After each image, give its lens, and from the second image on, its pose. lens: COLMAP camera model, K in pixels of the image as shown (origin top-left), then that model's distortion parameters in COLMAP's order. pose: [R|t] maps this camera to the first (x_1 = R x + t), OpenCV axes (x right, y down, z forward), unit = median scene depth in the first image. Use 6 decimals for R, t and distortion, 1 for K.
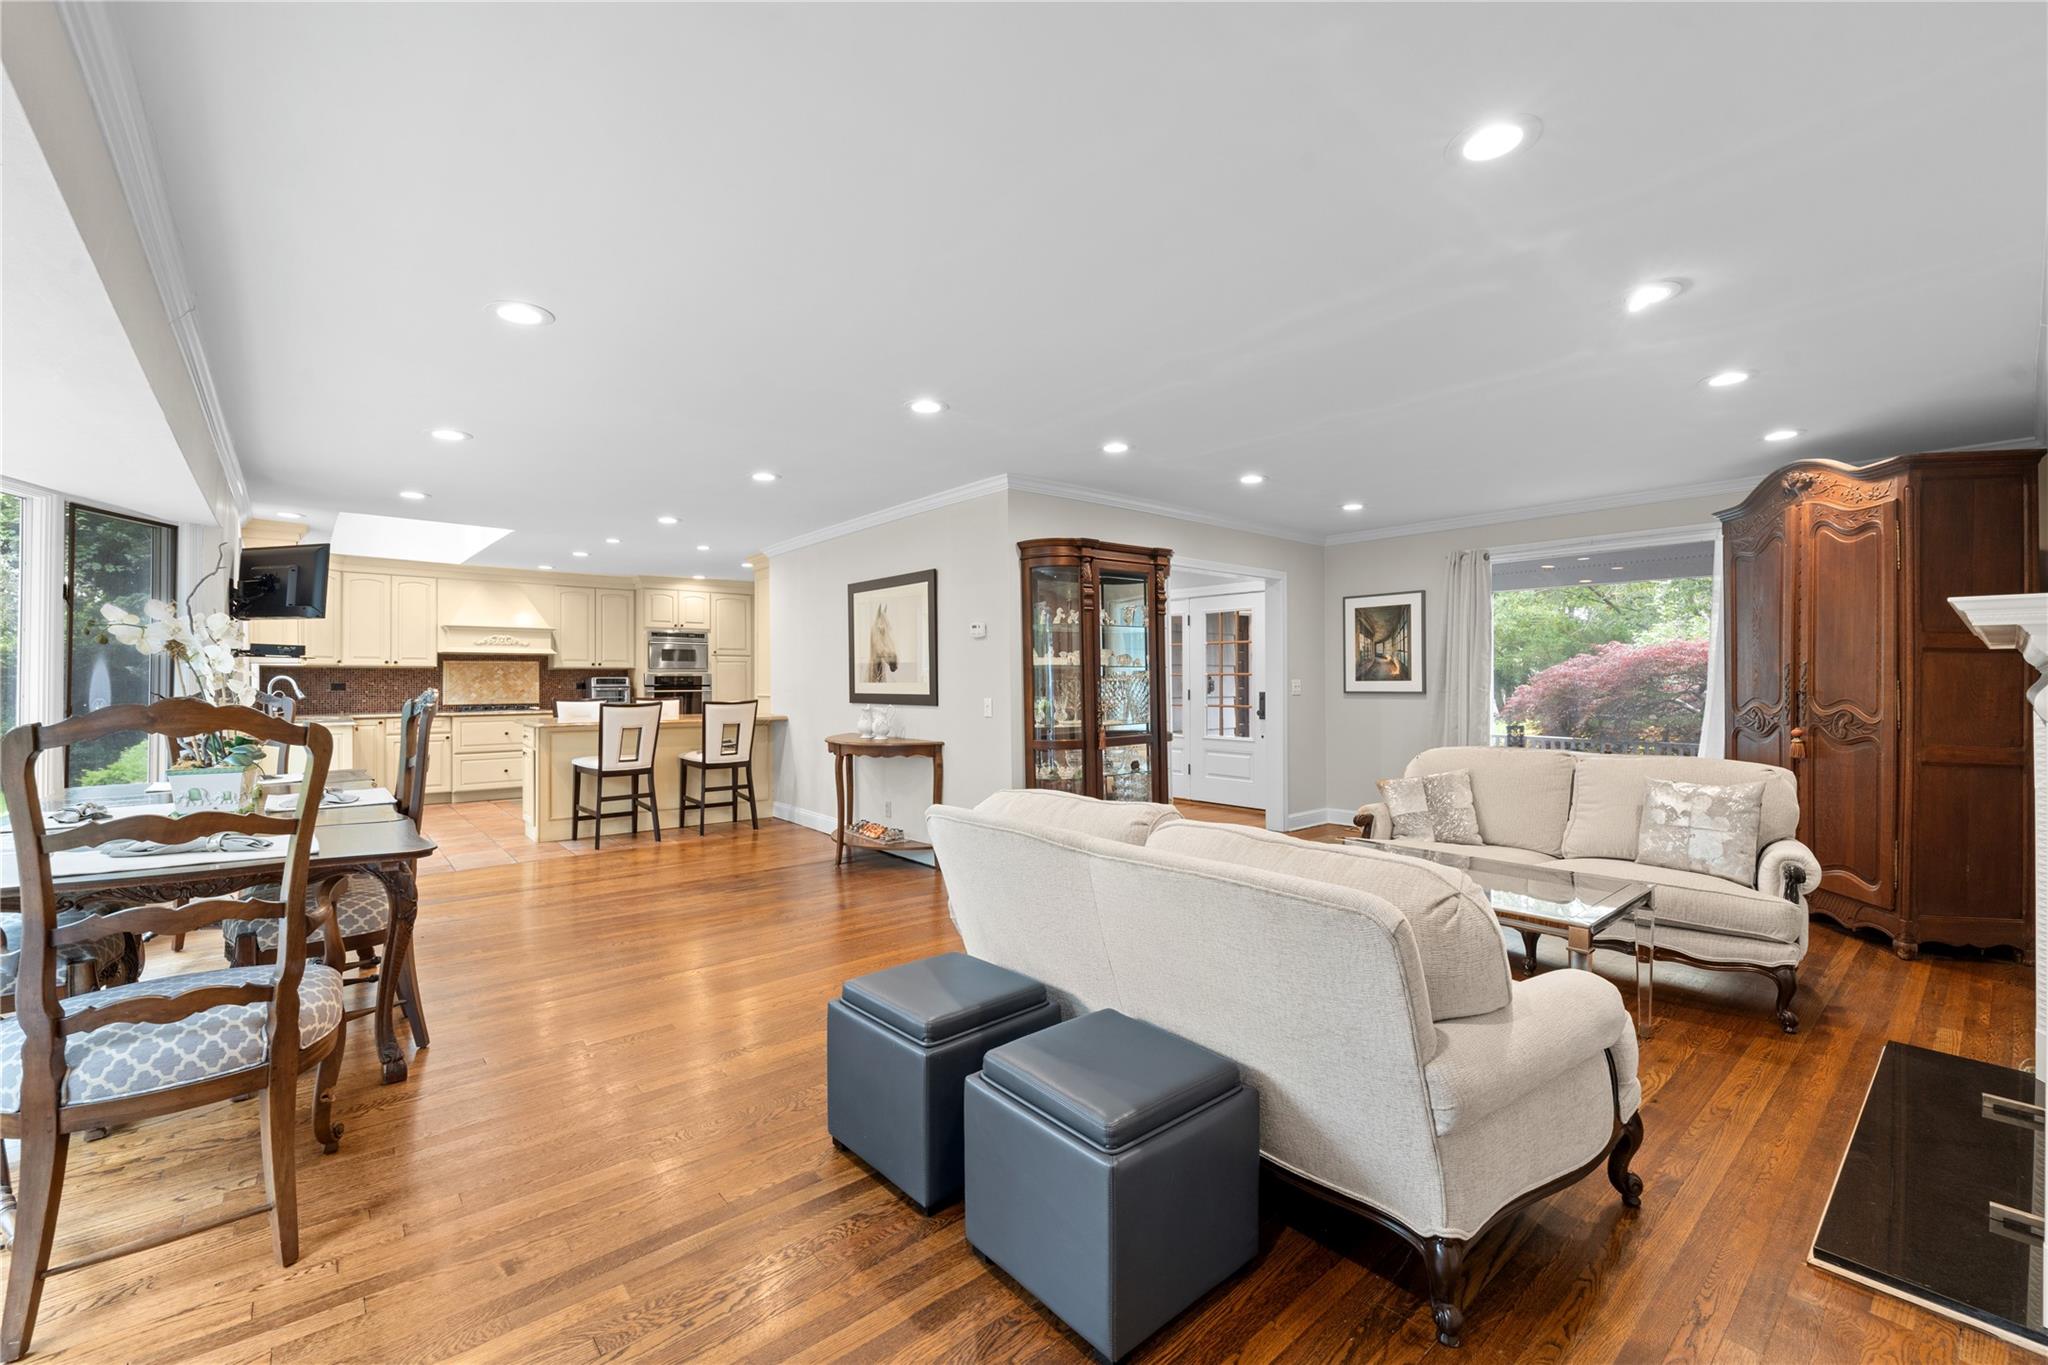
lens RADIAL K [[823.1, 0, 1011.4], [0, 823.1, 681.0], [0, 0, 1]] dist [-0.001284, -0.000091]
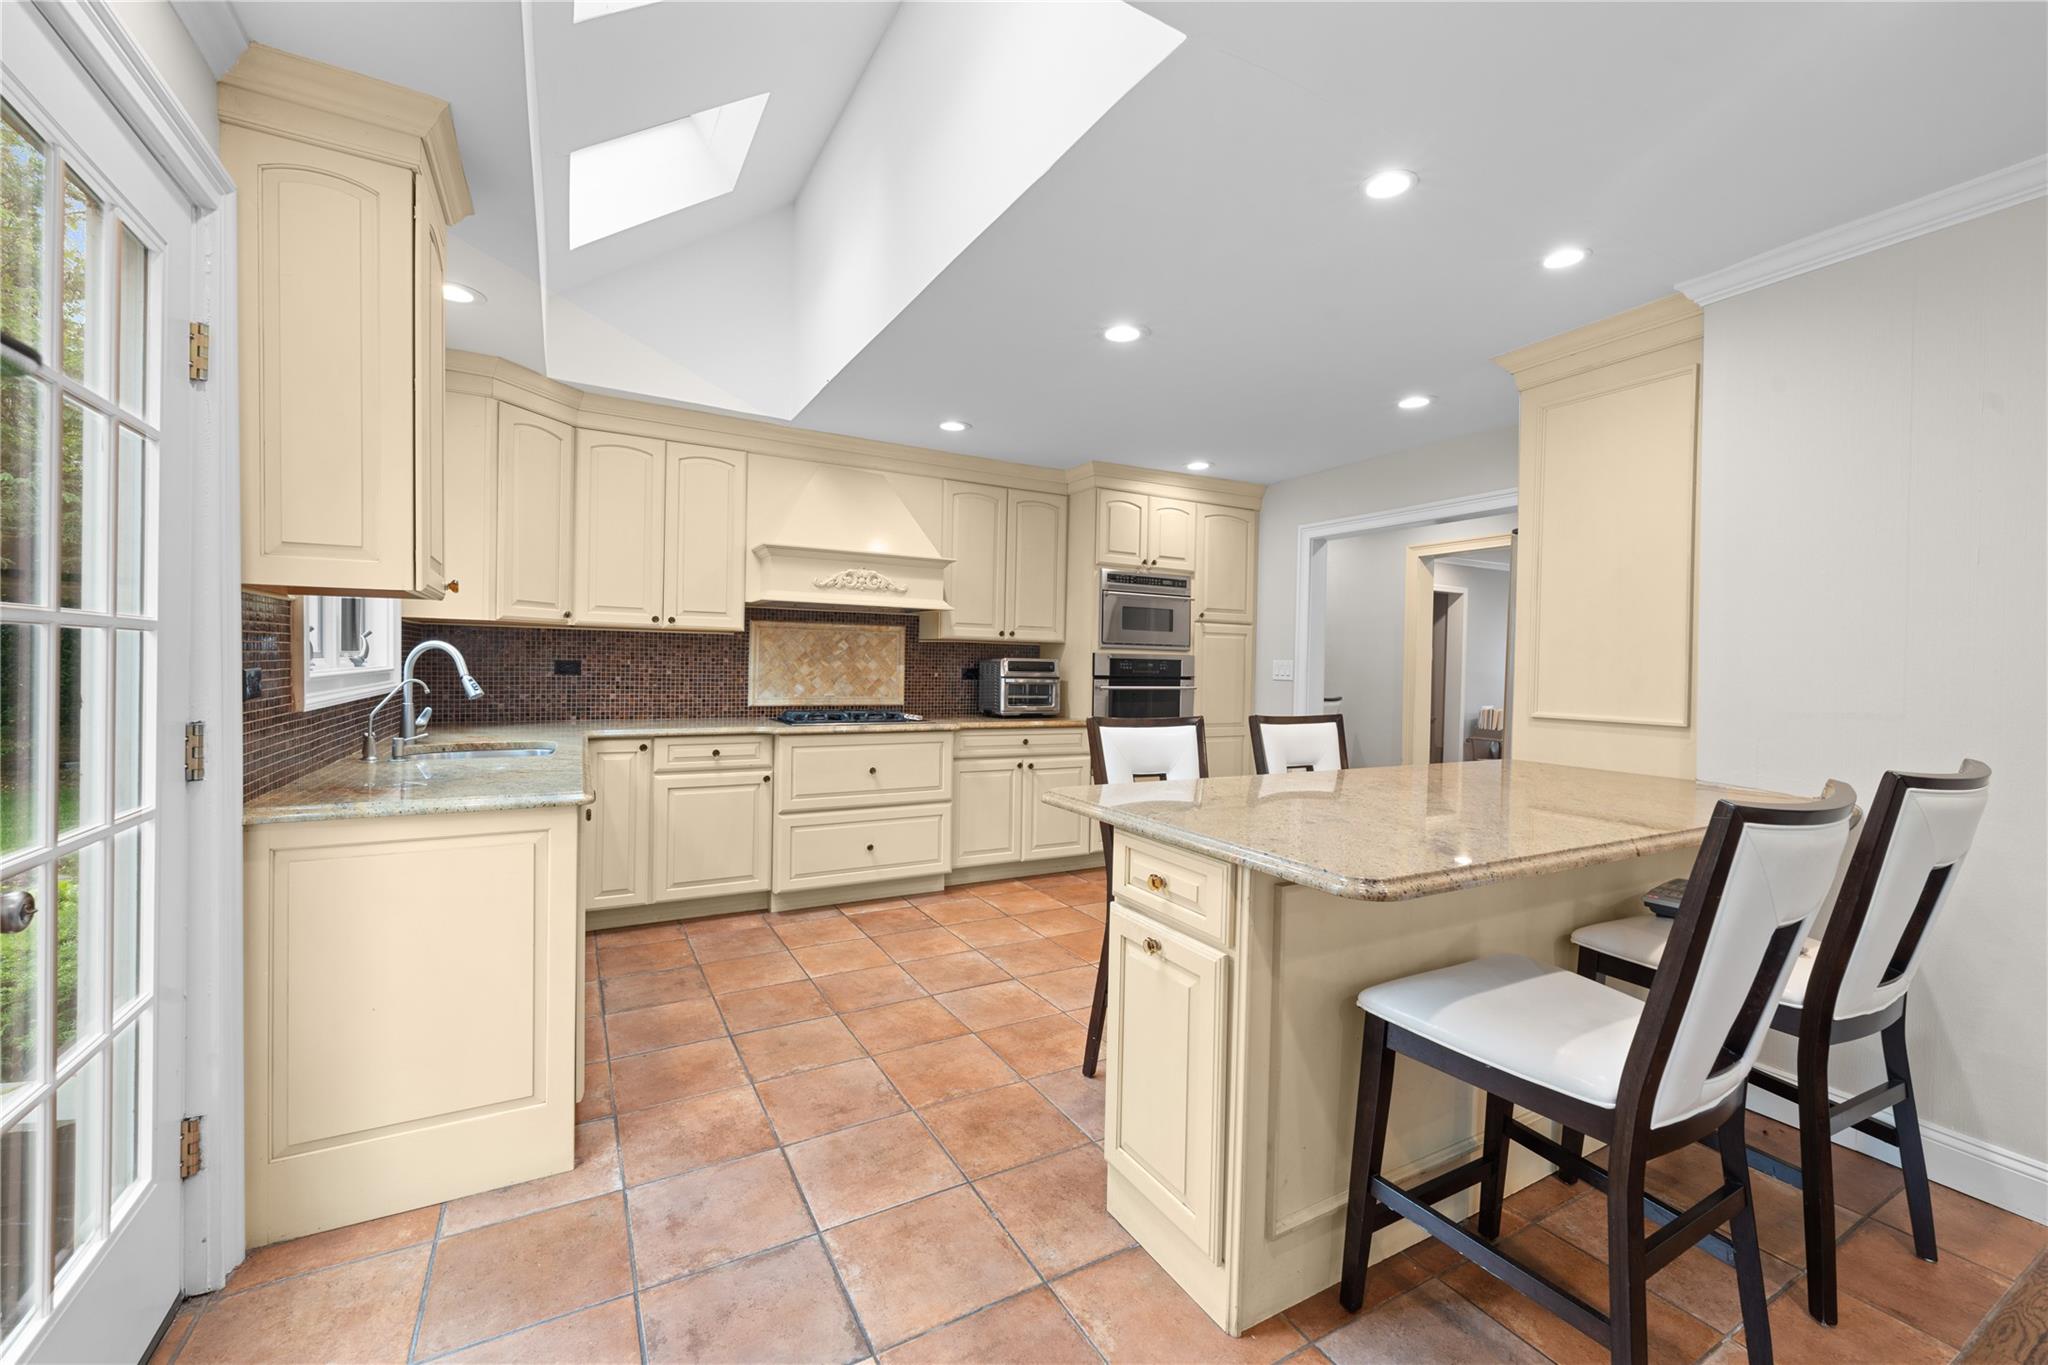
lens RADIAL K [[823.1, 0, 1026.4], [0, 823.1, 669.0], [0, 0, 1]] dist [-0.001284, -0.000091]
pose [[0.980144, 0.027568, -0.196362, -0.396383], [-0.026117, 0.999609, 0.009976, -0.003352], [0.196560, -0.004649, 0.980481, 0.499157]]
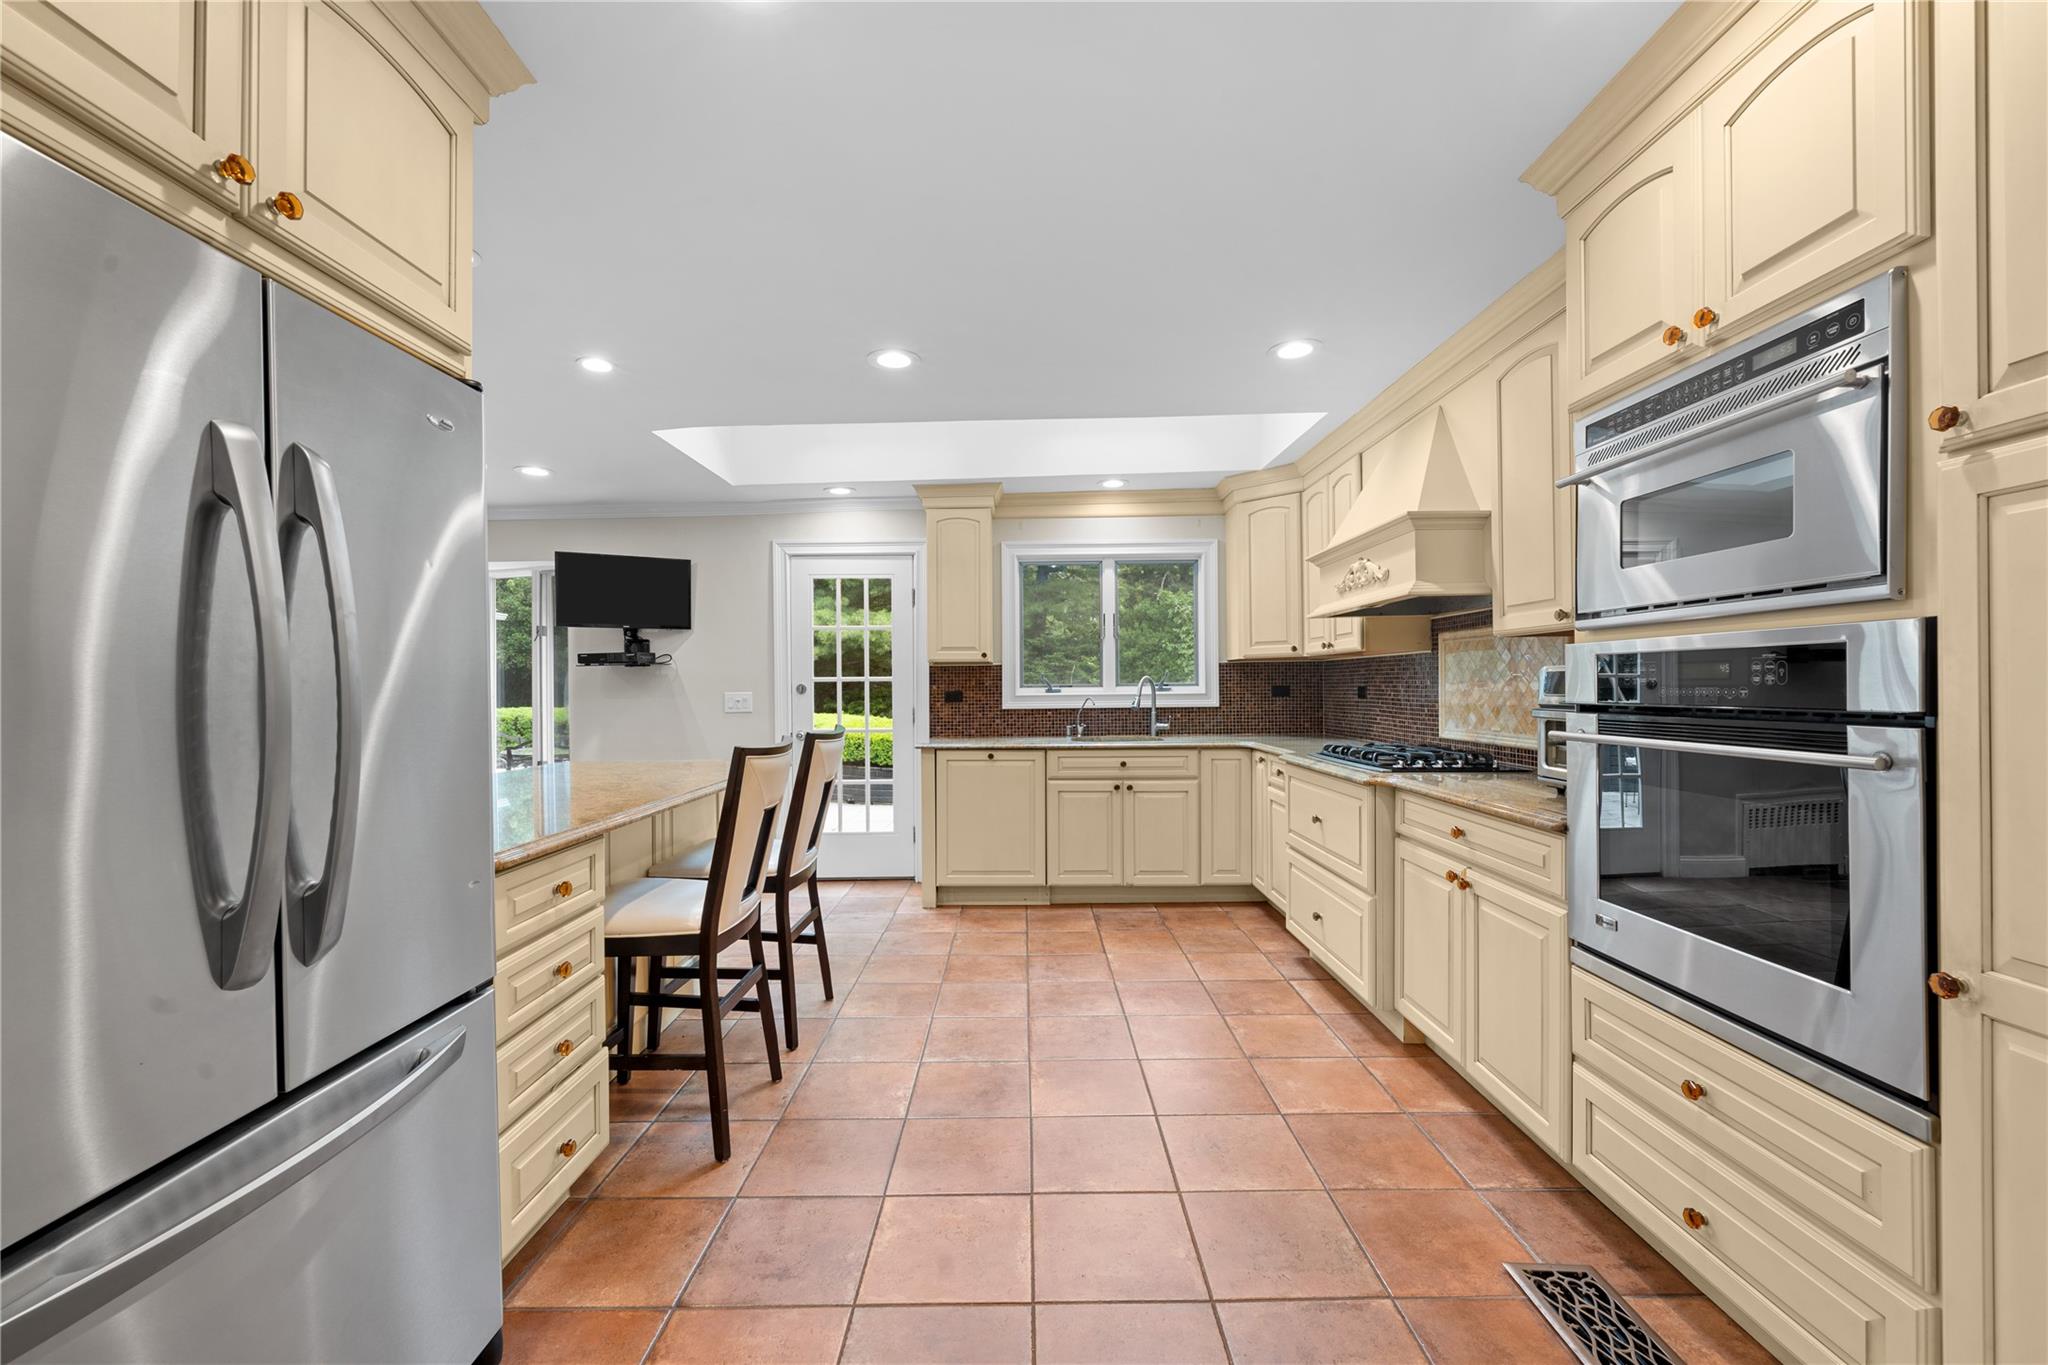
lens RADIAL K [[823.1, 0, 1027.0], [0, 823.1, 679.5], [0, 0, 1]] dist [-0.001284, -0.000091]
pose [[-0.648956, 0.008964, -0.760774, -0.215637], [0.018077, 0.999830, -0.003640, -0.002602], [0.760612, -0.016114, -0.649007, 1.055865]]
